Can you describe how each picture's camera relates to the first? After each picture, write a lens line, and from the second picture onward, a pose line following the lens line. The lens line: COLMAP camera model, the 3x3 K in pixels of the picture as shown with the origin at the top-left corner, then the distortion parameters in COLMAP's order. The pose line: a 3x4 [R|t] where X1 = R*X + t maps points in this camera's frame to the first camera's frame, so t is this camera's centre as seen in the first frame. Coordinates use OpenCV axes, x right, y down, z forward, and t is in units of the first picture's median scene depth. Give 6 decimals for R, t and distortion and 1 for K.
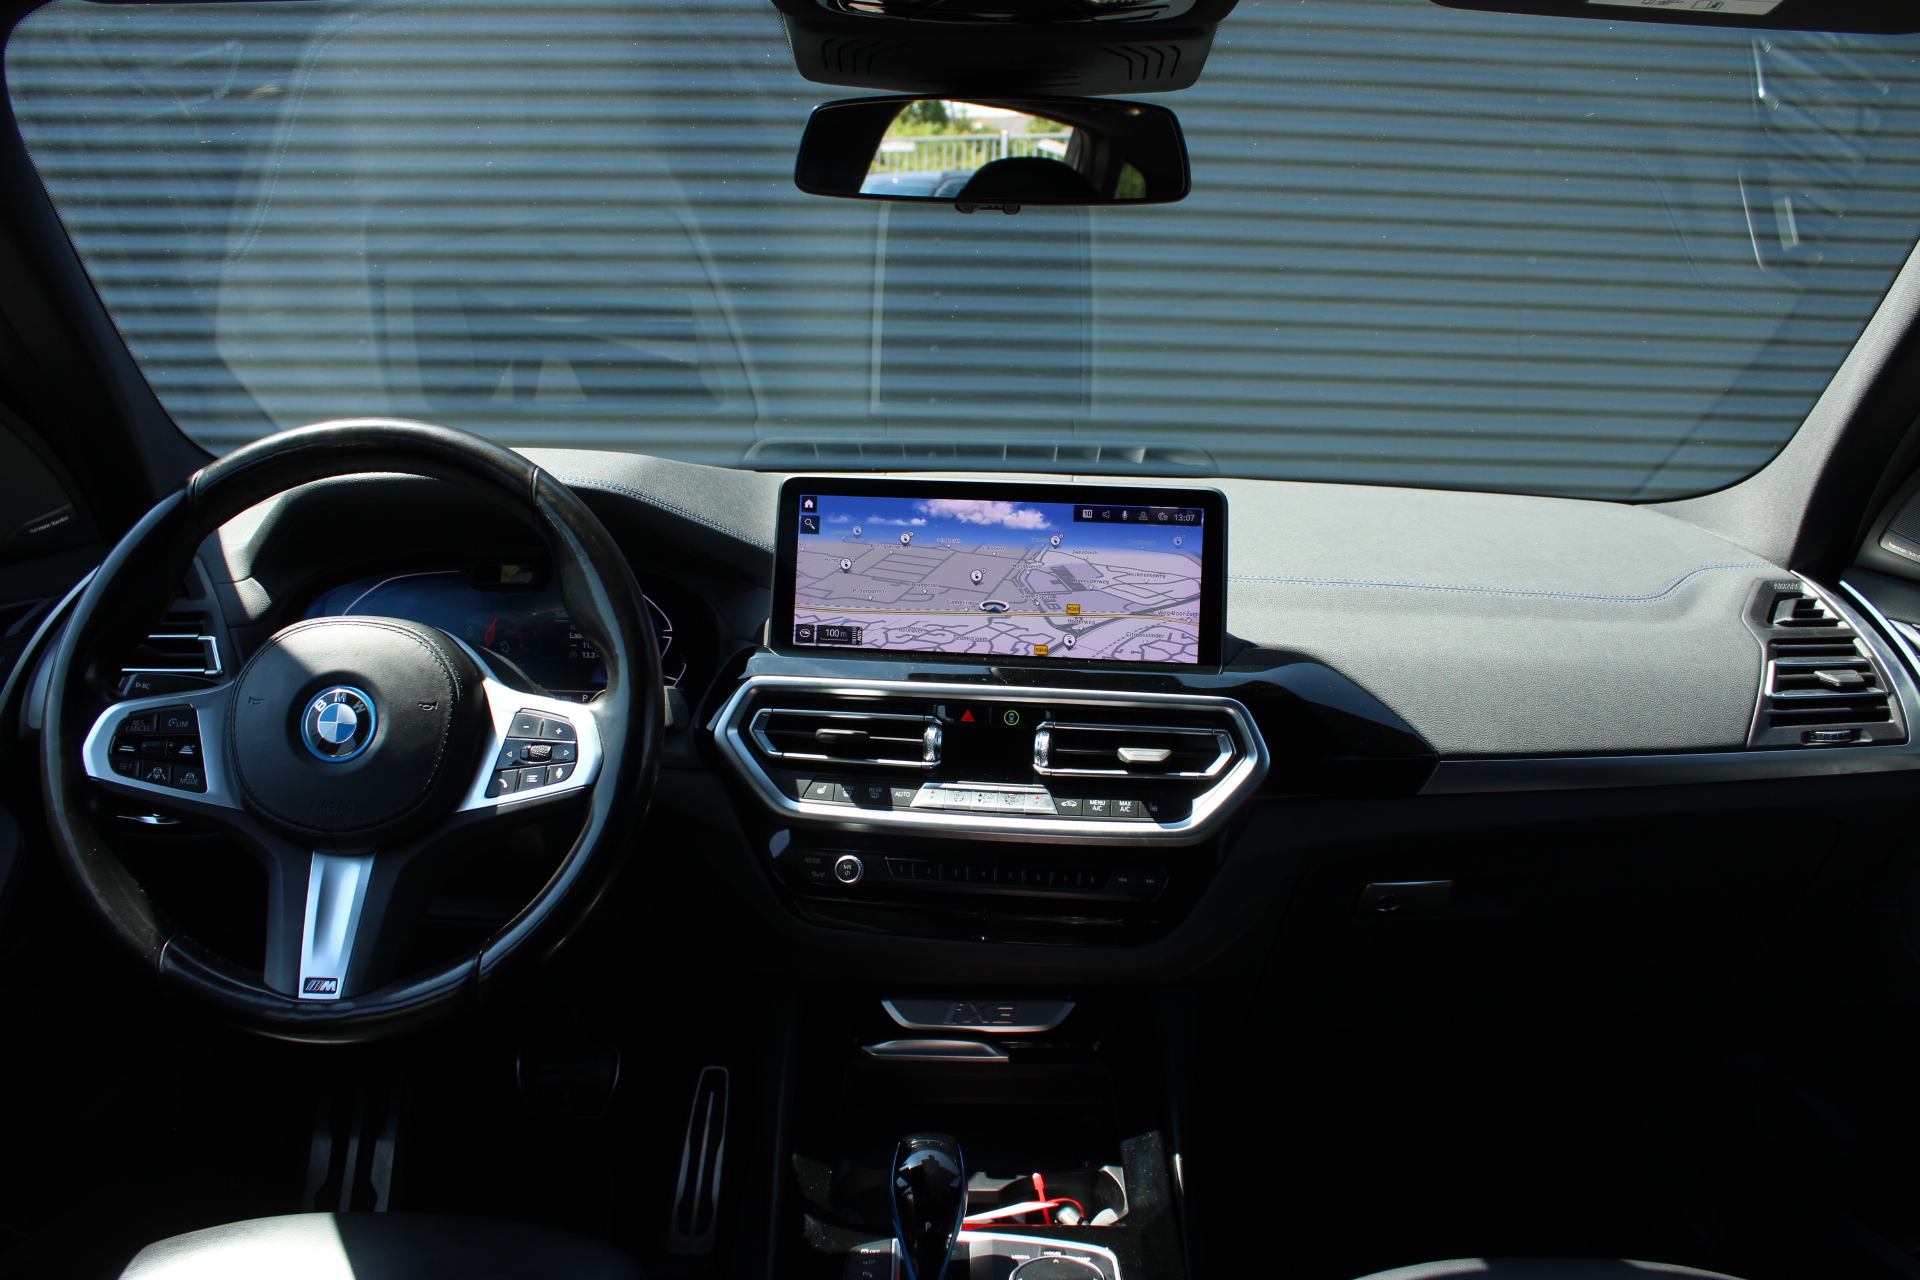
lens RADIAL K [[1582.5, 0, 960.0], [0, 1582.5, 640.0], [0, 0, 1]] dist [-0.166327, 0.147600]
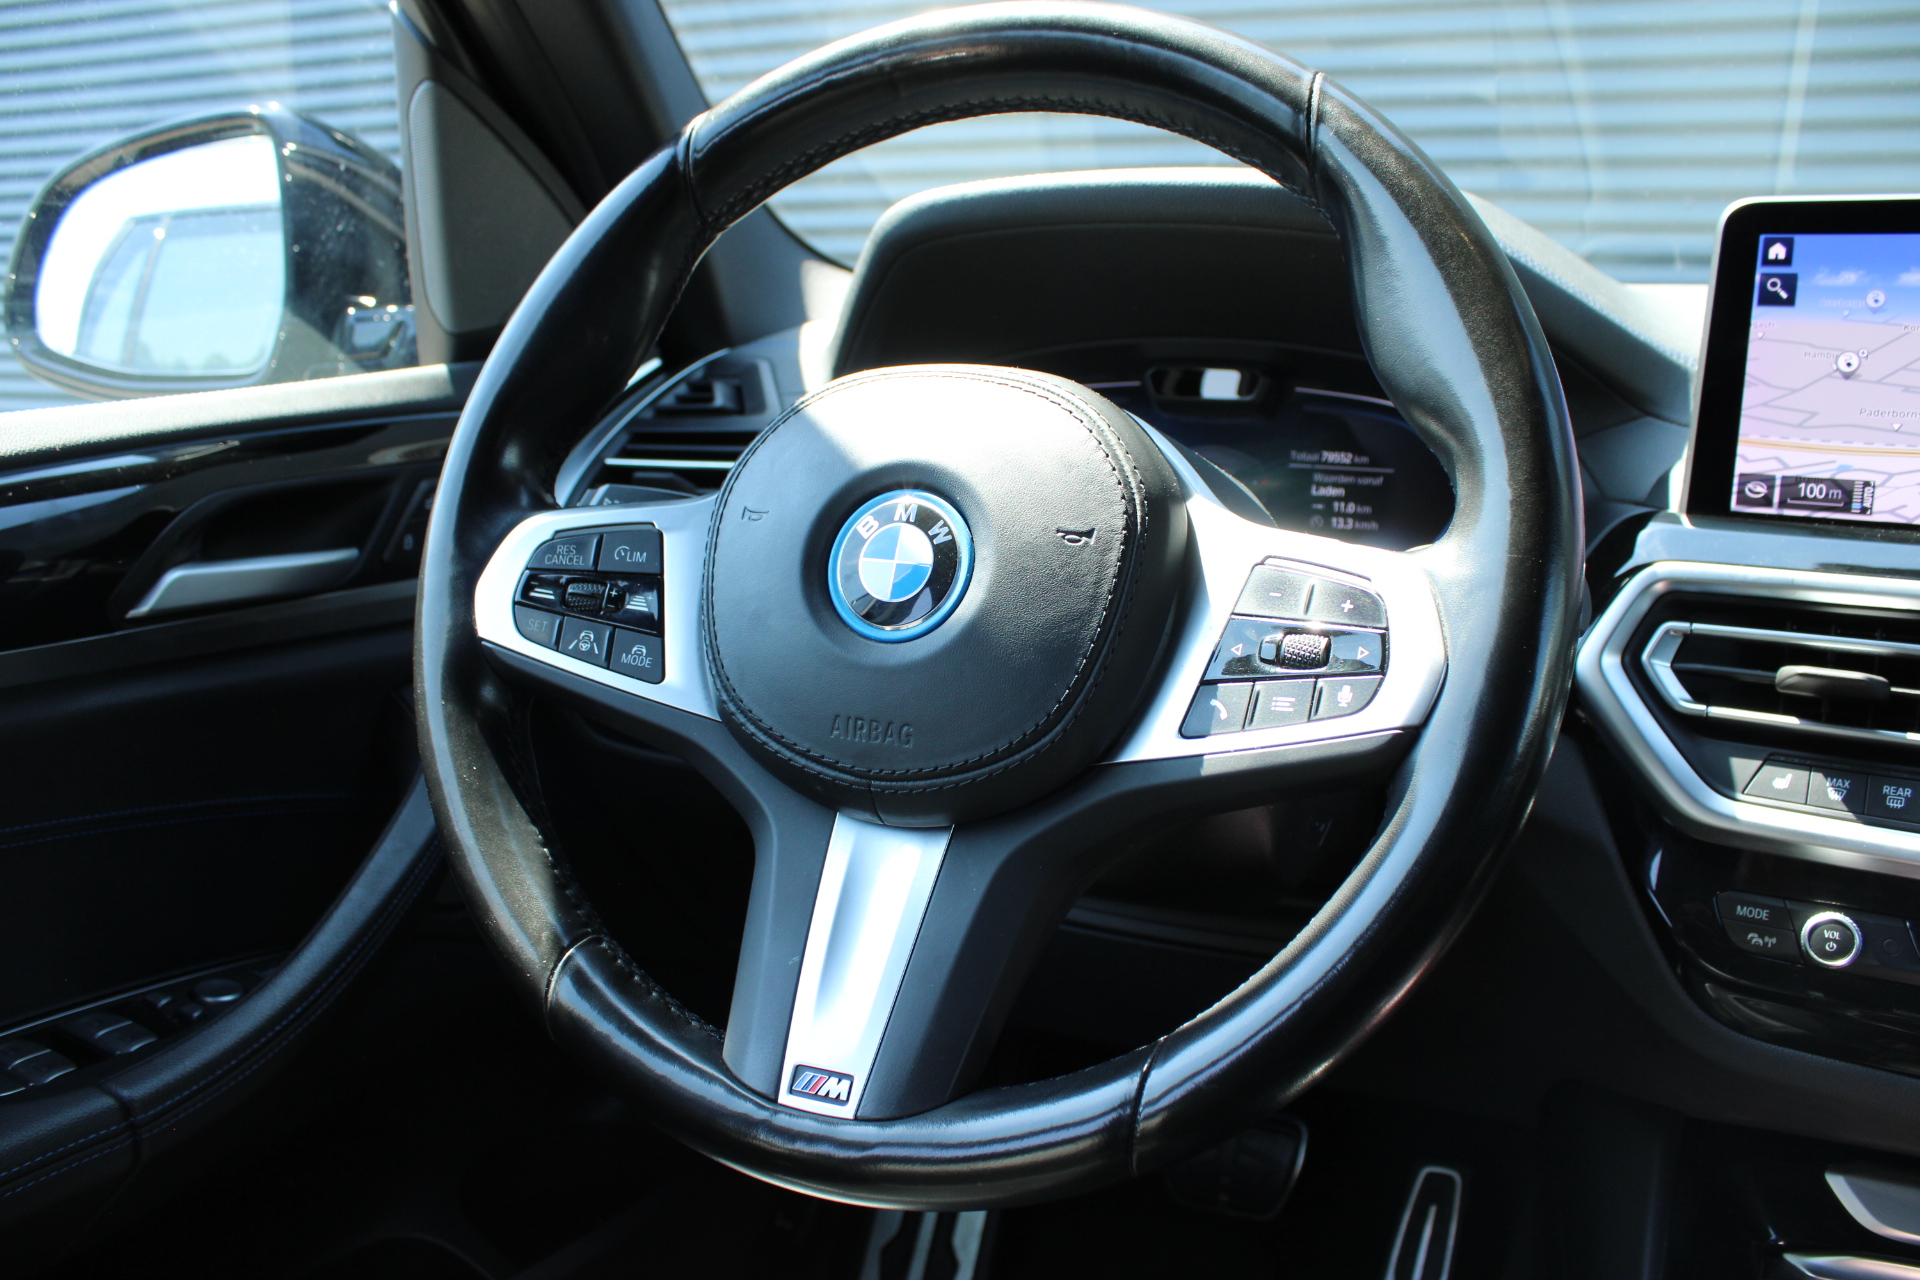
lens RADIAL K [[1582.5, 0, 960.0], [0, 1582.5, 640.0], [0, 0, 1]] dist [-0.166327, 0.147600]
pose [[0.916396, 0.068551, -0.394359, -0.176542], [-0.060538, 0.997629, 0.032741, 0.059294], [0.395669, -0.006130, 0.918373, 0.526454]]
